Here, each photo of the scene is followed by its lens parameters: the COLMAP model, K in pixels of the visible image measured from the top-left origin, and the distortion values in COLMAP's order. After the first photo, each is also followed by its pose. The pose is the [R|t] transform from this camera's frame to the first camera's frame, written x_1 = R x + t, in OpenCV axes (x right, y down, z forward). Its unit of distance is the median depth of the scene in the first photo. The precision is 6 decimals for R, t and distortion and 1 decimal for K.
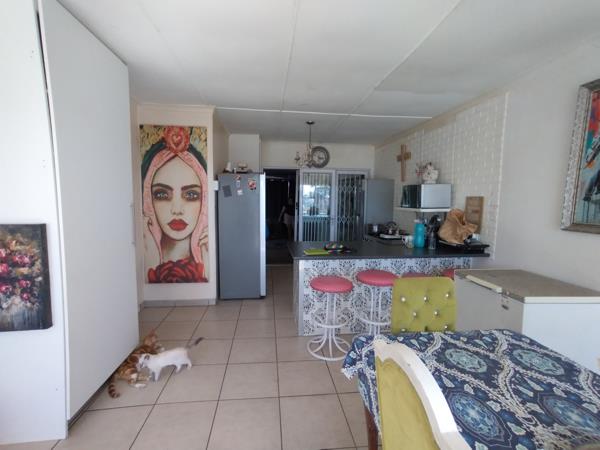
lens RADIAL K [[273.5, 0, 298.9], [0, 273.5, 222.4], [0, 0, 1]] dist [-0.007381, 0.006744]
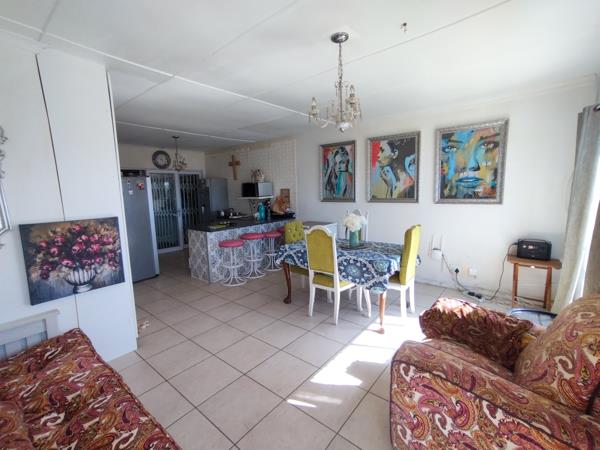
lens RADIAL K [[273.5, 0, 295.3], [0, 273.5, 223.7], [0, 0, 1]] dist [-0.007381, 0.006744]
pose [[0.717837, -0.122597, 0.685332, -0.628799], [0.102975, 0.992243, 0.069641, 0.020939], [-0.688554, 0.020581, 0.724893, -0.429300]]
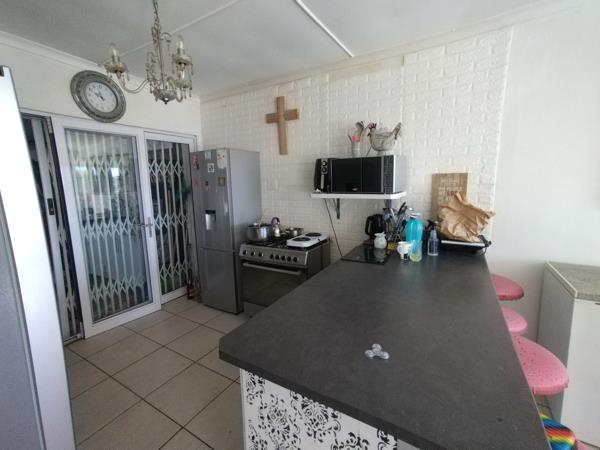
lens RADIAL K [[273.5, 0, 300.1], [0, 273.5, 222.7], [0, 0, 1]] dist [-0.007381, 0.006744]
pose [[0.611232, -0.151382, 0.776839, -0.195600], [0.105562, 0.988361, 0.109544, -0.081629], [-0.784380, 0.015048, 0.620098, 0.815891]]
